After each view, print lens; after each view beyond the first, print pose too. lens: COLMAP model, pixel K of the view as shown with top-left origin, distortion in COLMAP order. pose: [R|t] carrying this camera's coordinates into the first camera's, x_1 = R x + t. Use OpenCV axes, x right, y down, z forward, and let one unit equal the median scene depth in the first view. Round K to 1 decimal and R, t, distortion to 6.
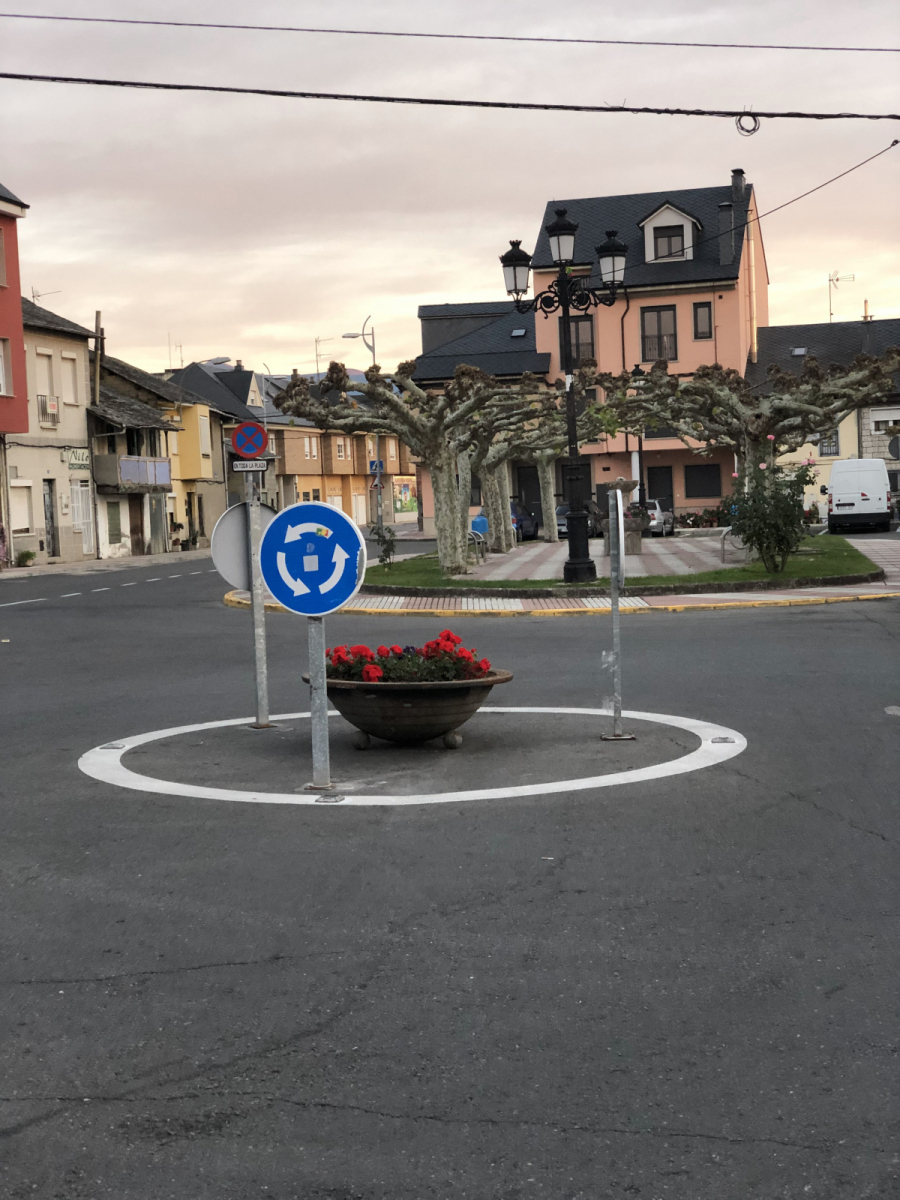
lens RADIAL K [[1816.8, 0, 450.3], [0, 1816.8, 602.5], [0, 0, 1]] dist [0.120267, 0.000000]
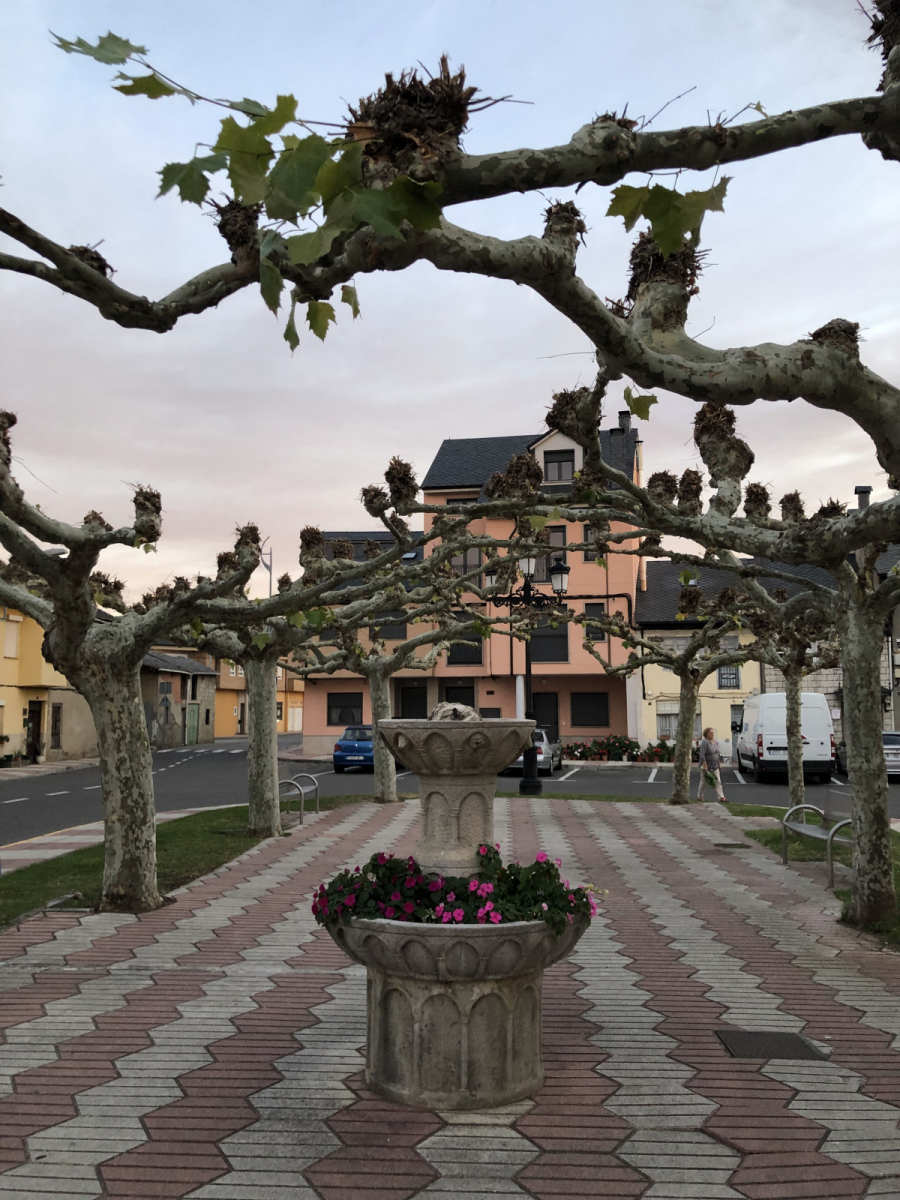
lens RADIAL K [[976.6, 0, 445.7], [0, 976.6, 599.9], [0, 0, 1]] dist [0.035700, -0.000107]
pose [[0.998877, 0.042033, 0.021871, 0.049951], [-0.037742, 0.984880, -0.169077, -0.034420], [-0.028648, 0.168062, 0.985360, 0.495158]]
